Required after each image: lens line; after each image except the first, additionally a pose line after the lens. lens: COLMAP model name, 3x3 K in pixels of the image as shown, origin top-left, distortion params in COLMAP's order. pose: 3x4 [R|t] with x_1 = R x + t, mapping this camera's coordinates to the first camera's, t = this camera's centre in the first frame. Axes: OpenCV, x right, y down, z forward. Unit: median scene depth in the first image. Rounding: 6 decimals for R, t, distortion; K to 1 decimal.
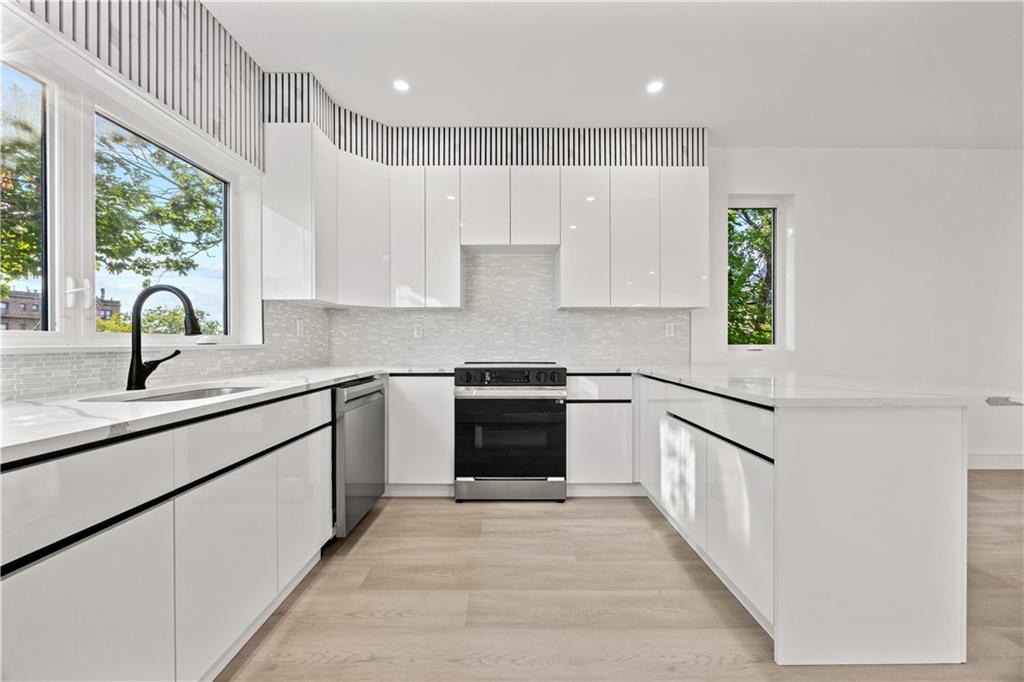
lens RADIAL K [[400.7, 0, 515.2], [0, 400.7, 341.5], [0, 0, 1]] dist [-0.007043, 0.000182]
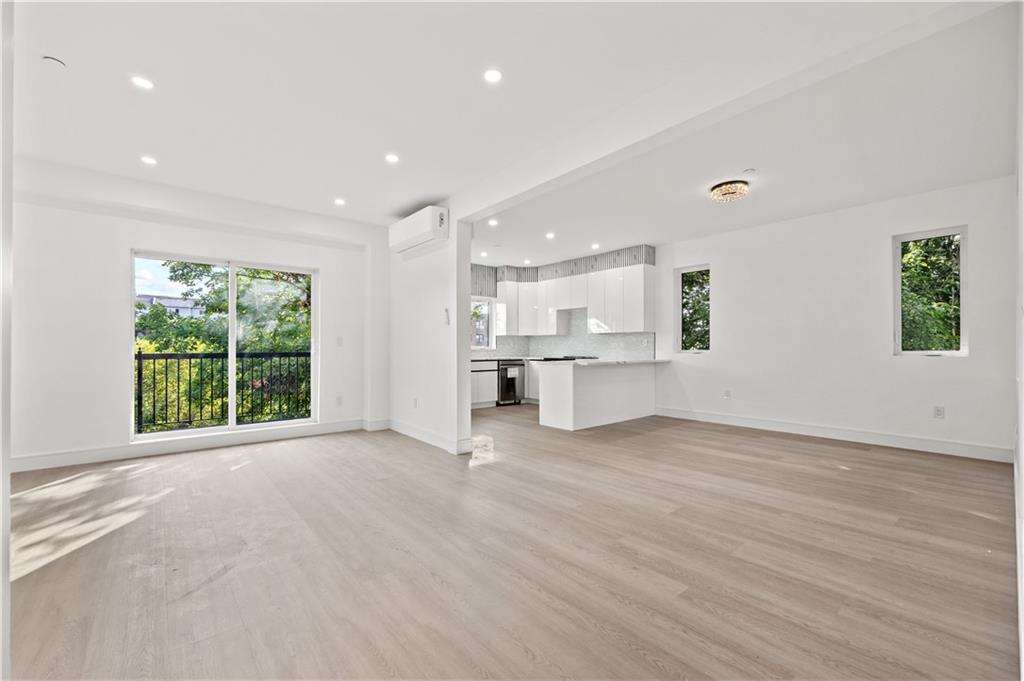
lens RADIAL K [[425.1, 0, 509.6], [0, 425.1, 347.9], [0, 0, 1]] dist [-0.028688, 0.000057]
pose [[0.630480, 0.001234, -0.776205, 1.749125], [0.001341, 0.999996, 0.002678, -0.009297], [0.776205, -0.002729, 0.630475, -0.919469]]
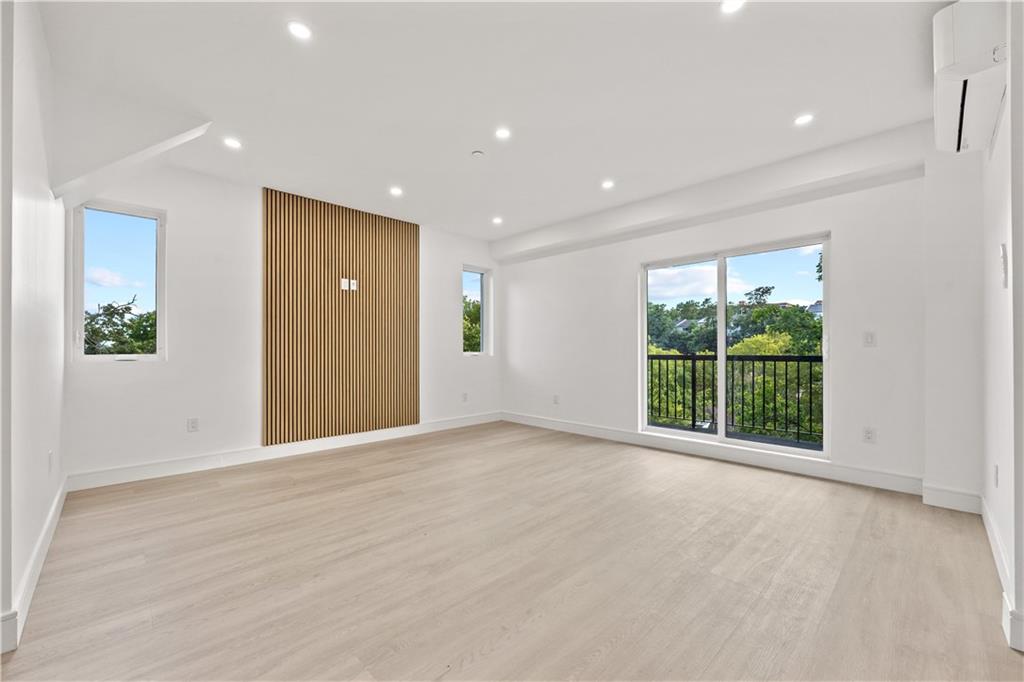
lens RADIAL K [[400.7, 0, 509.4], [0, 400.7, 348.0], [0, 0, 1]] dist [-0.007043, 0.000182]
pose [[-0.734886, -0.002247, -0.678187, 1.283231], [0.005629, 0.999940, -0.009413, -0.003668], [0.678168, -0.010736, -0.734829, -0.209257]]
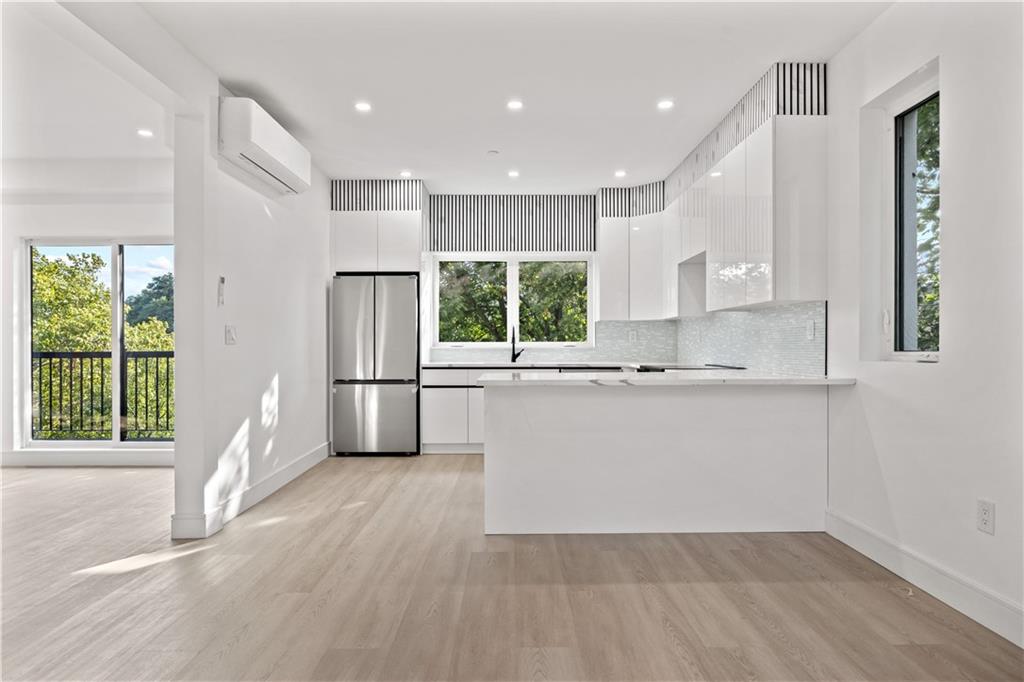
lens RADIAL K [[600.2, 0, 509.8], [0, 600.2, 345.2], [0, 0, 1]] dist [0.002460, -0.004052]
pose [[-0.024348, 0.004536, -0.999693, 1.640620], [0.003530, 0.999984, 0.004451, -0.010700], [0.999697, -0.003421, -0.024363, 0.538070]]
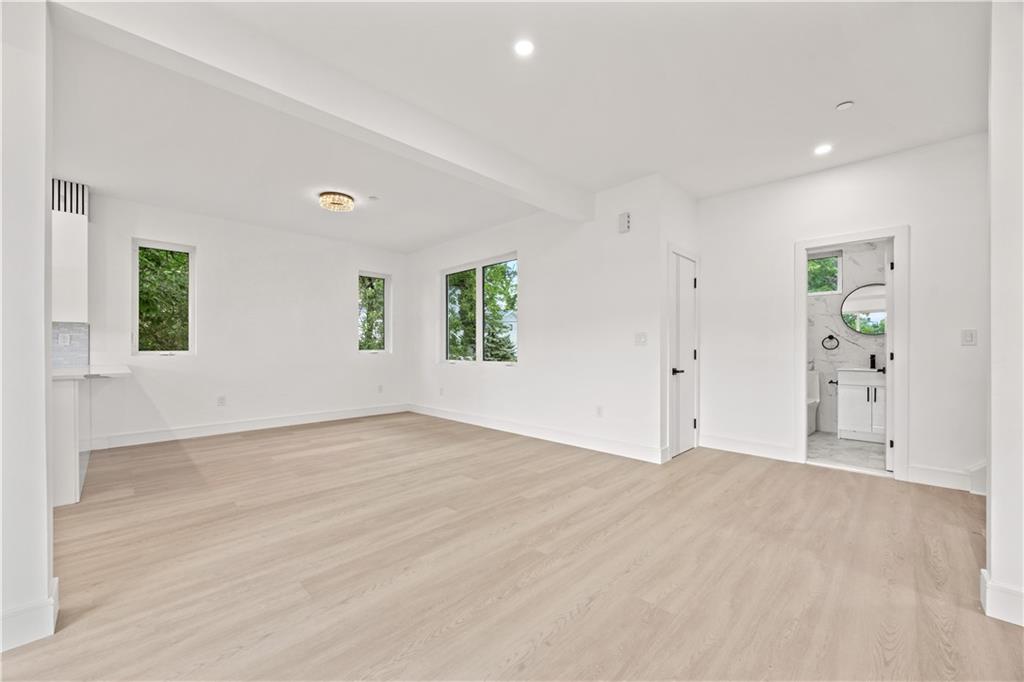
lens RADIAL K [[400.7, 0, 515.5], [0, 400.7, 341.3], [0, 0, 1]] dist [-0.007043, 0.000182]
pose [[0.708601, 0.010948, 0.705525, 0.558864], [-0.000456, 0.999887, -0.015059, -0.004216], [-0.705610, 0.010349, 0.708525, -0.920820]]
